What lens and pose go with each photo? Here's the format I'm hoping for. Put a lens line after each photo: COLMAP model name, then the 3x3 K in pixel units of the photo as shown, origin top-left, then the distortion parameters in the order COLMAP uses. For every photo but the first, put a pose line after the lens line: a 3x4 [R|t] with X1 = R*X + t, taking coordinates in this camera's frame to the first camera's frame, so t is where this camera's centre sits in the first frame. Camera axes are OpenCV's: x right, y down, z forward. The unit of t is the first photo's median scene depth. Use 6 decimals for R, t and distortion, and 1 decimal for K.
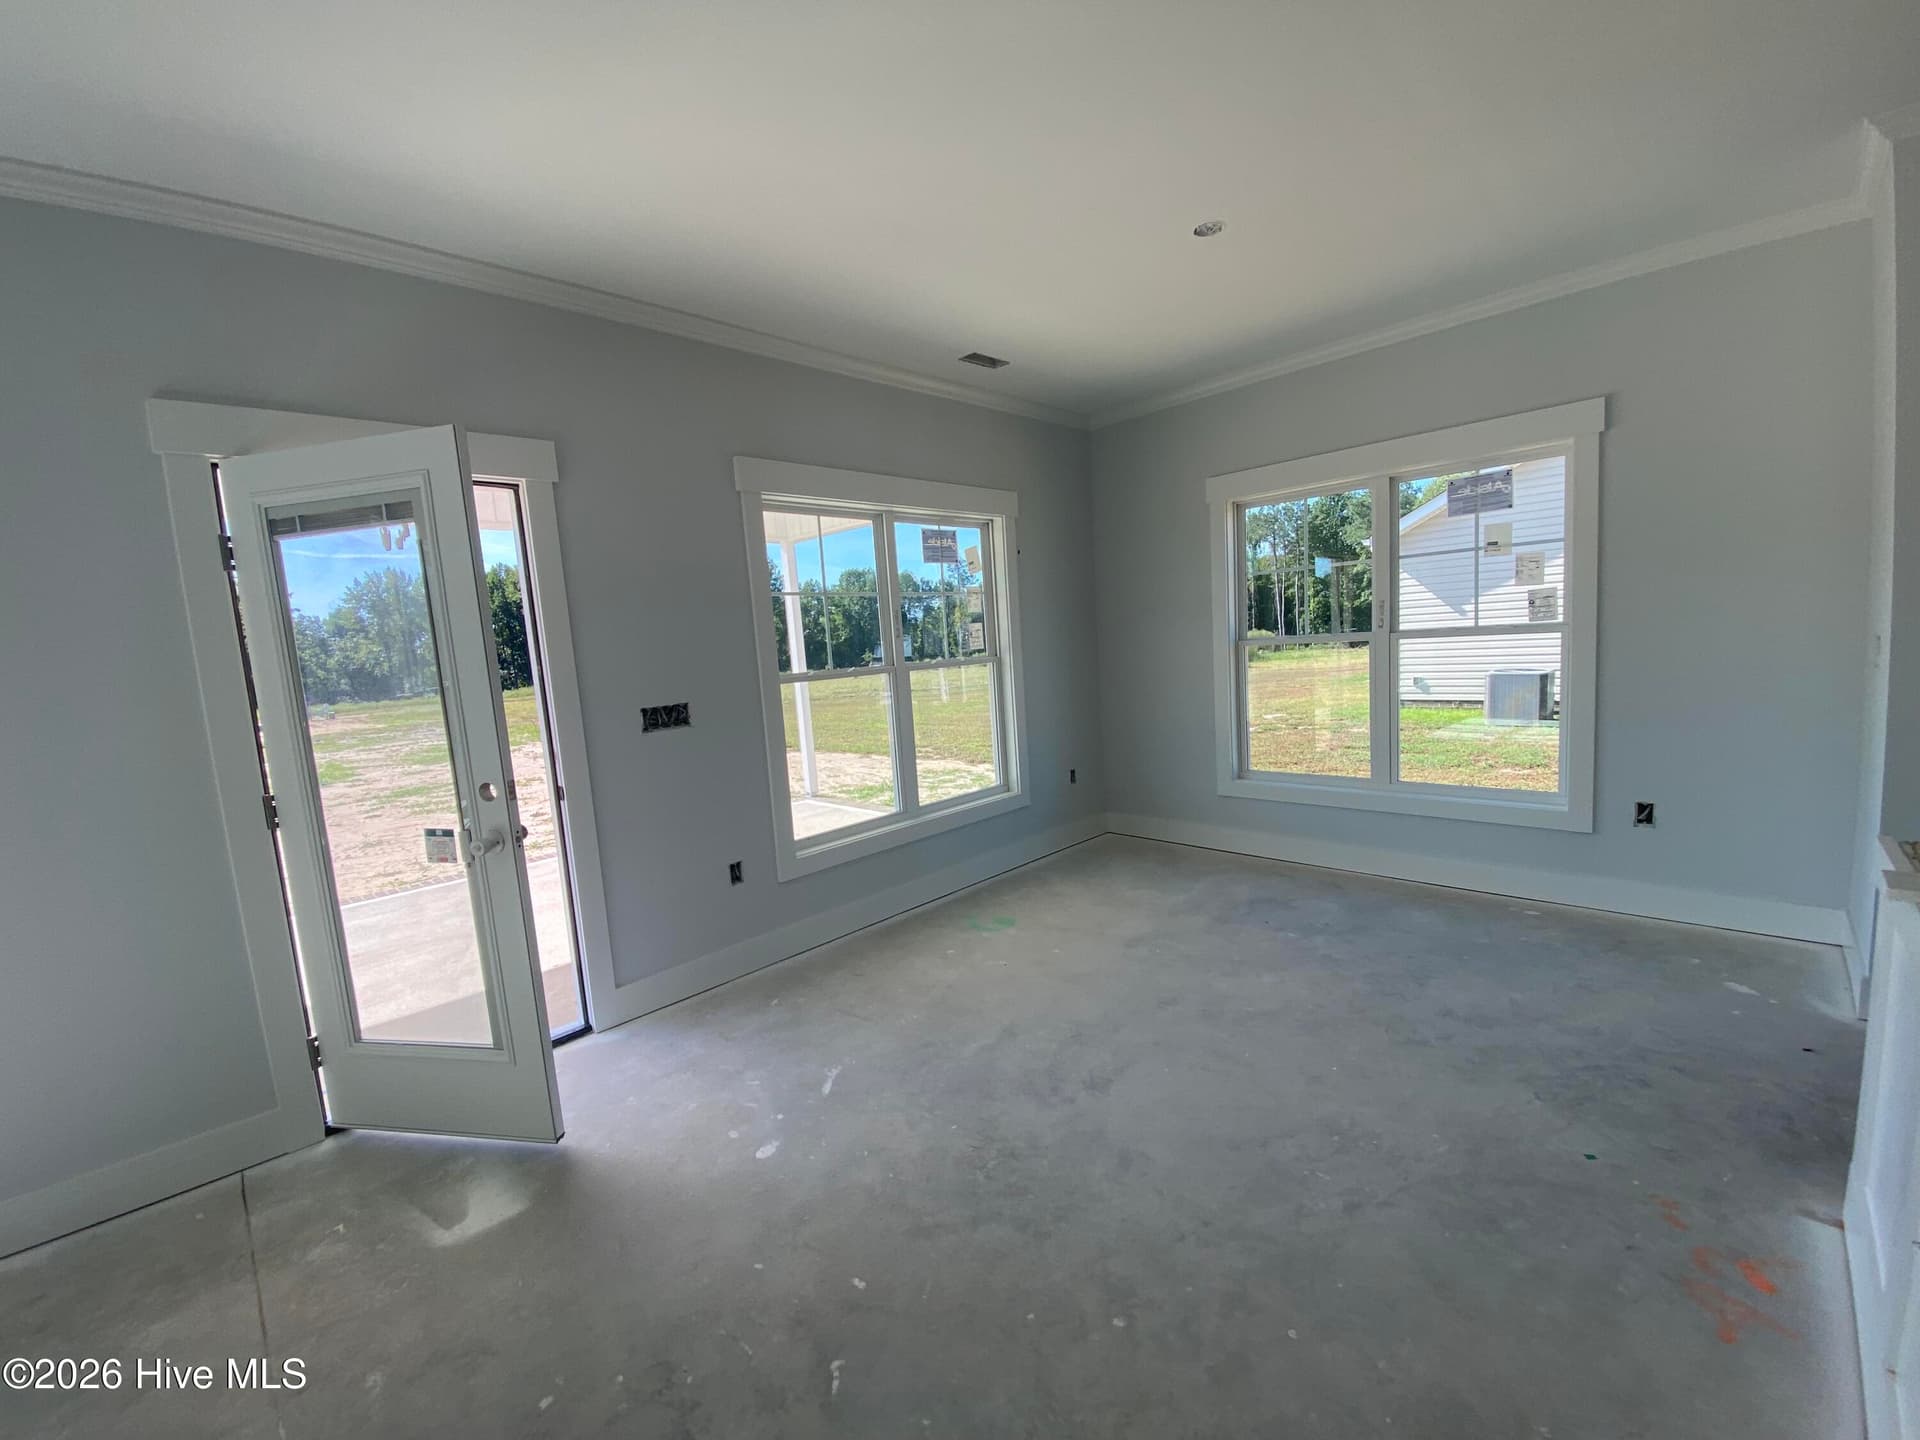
lens RADIAL K [[773.7, 0, 954.9], [0, 773.7, 726.3], [0, 0, 1]] dist [0.002780, -0.010596]
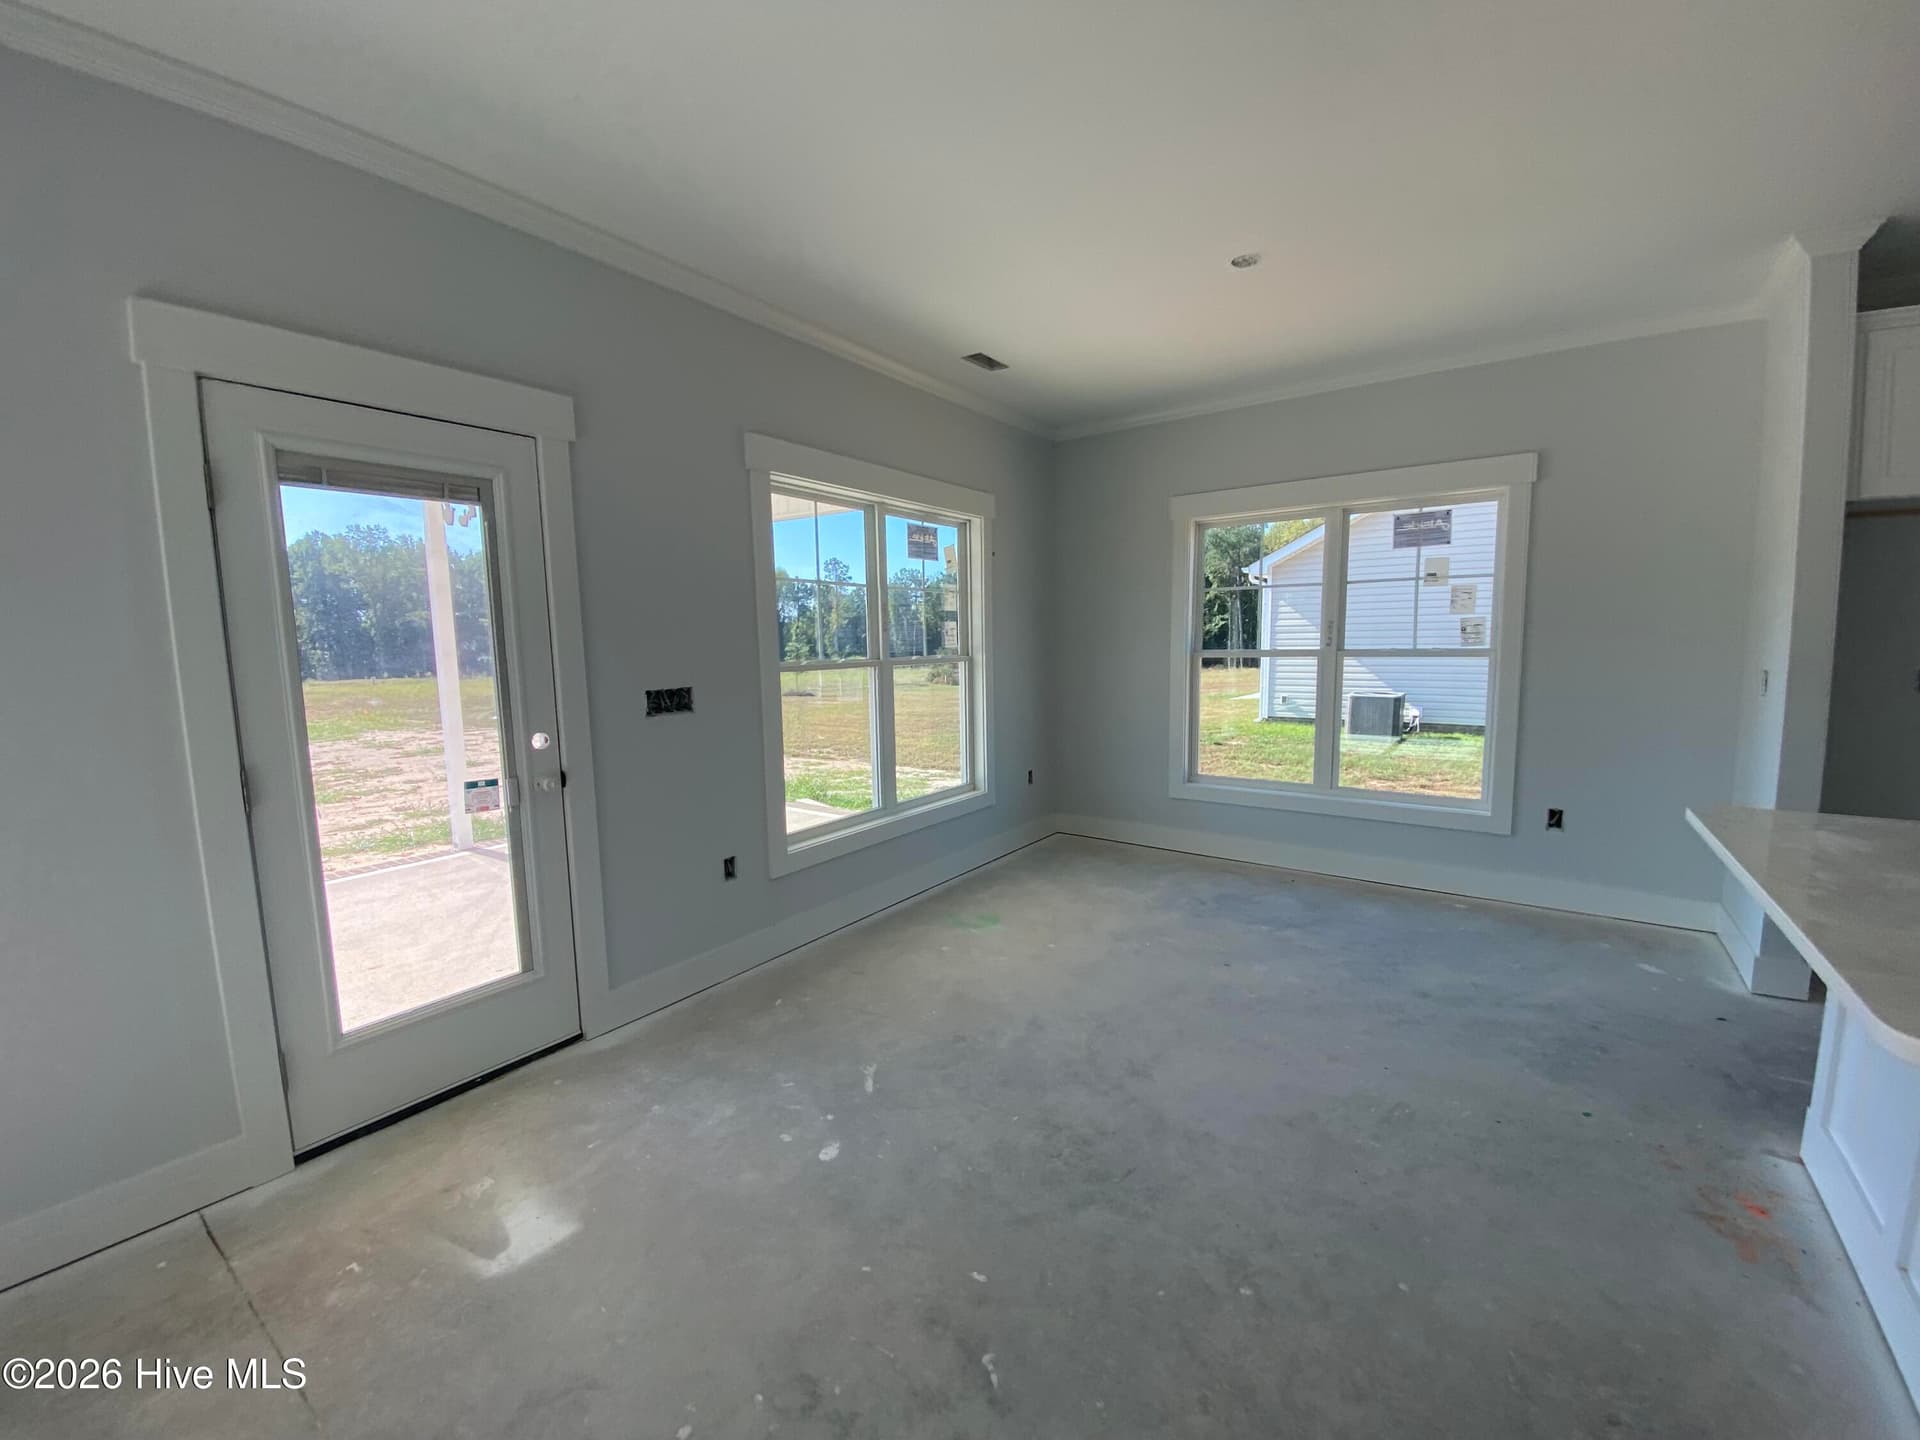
lens RADIAL K [[773.7, 0, 949.5], [0, 773.7, 725.0], [0, 0, 1]] dist [0.002780, -0.010596]
pose [[0.986165, 0.033599, 0.162324, -0.180378], [-0.032370, 0.999424, -0.010208, 0.015113], [-0.162573, 0.004813, 0.986685, 0.015822]]
